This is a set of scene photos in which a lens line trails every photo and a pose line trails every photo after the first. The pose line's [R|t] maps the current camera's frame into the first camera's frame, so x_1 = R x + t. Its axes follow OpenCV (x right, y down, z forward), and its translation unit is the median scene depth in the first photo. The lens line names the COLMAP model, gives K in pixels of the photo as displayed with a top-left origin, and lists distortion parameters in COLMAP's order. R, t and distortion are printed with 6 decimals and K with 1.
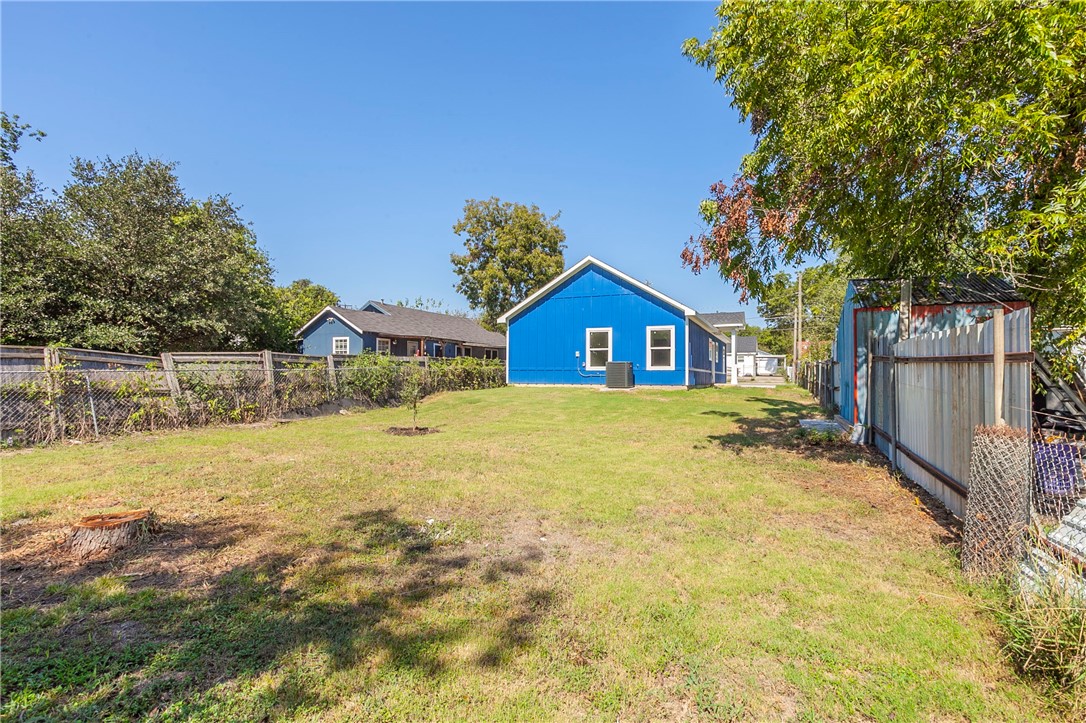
lens RADIAL K [[548.6, 0, 547.1], [0, 548.6, 359.7], [0, 0, 1]] dist [-0.051157, 0.033228]
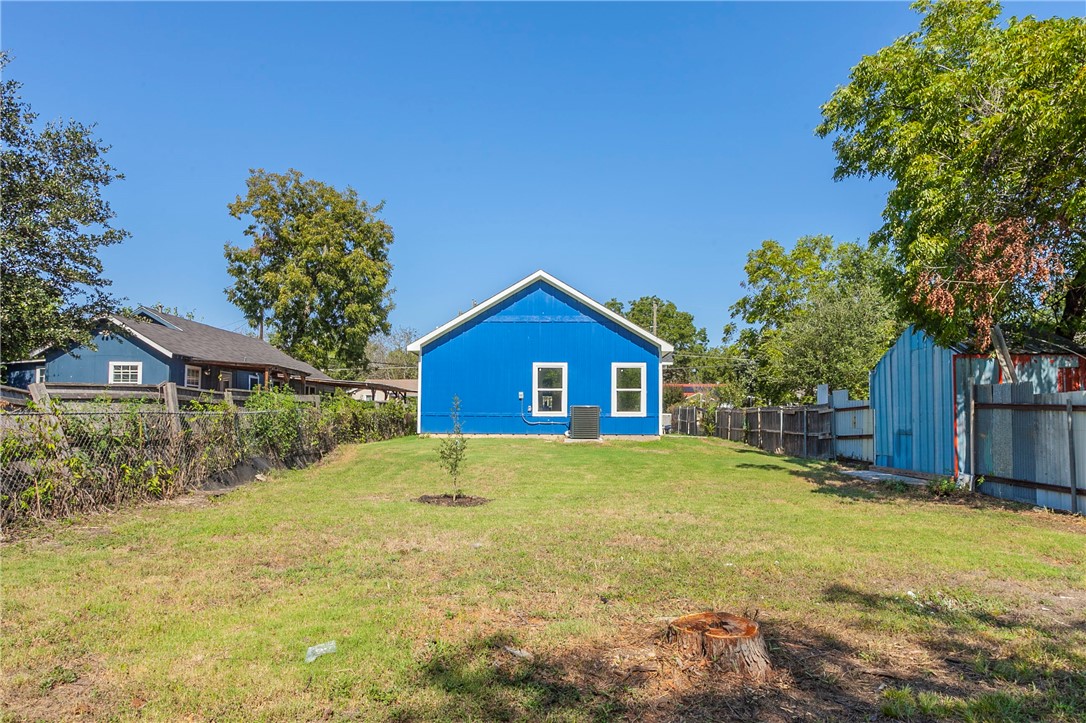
lens RADIAL K [[718.2, 0, 544.6], [0, 718.2, 386.1], [0, 0, 1]] dist [-0.017583, 0.001869]
pose [[0.920168, 0.021517, 0.390931, -0.318671], [-0.012288, 0.999584, -0.026094, 0.002997], [-0.391330, 0.019207, 0.920050, 0.053713]]
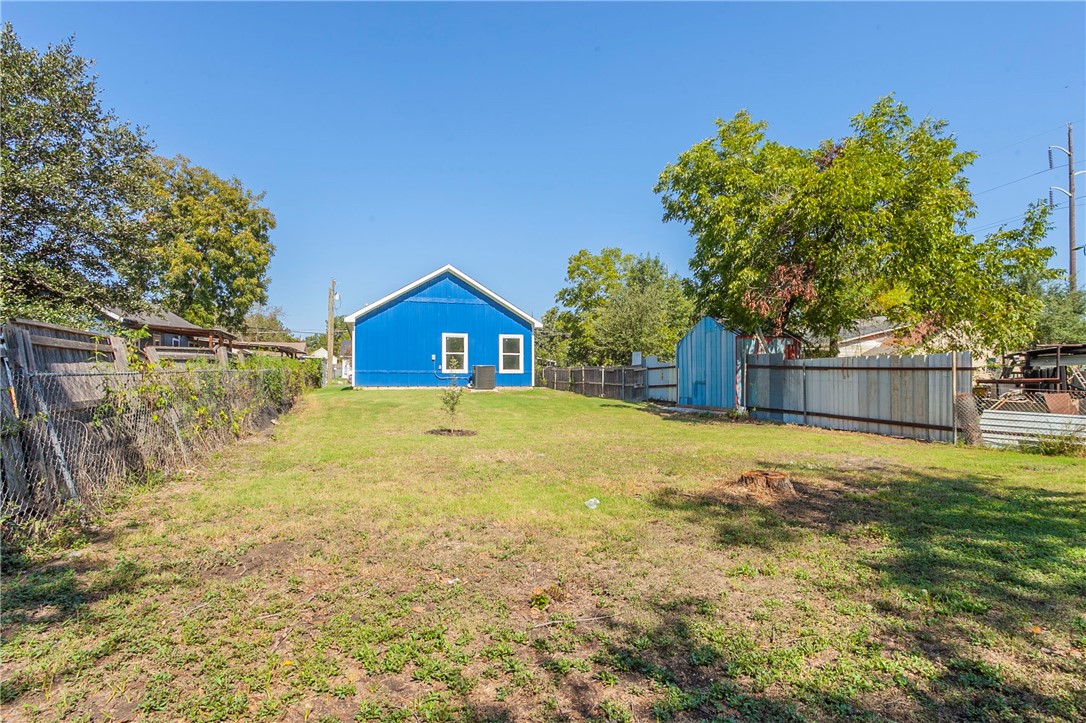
lens RADIAL K [[568.4, 0, 551.3], [0, 568.4, 370.7], [0, 0, 1]] dist [-0.061176, 0.040064]
pose [[0.731793, 0.006576, 0.681496, -0.524415], [-0.015141, 0.999864, 0.006611, 0.004580], [-0.681359, -0.015156, 0.731792, 0.064536]]
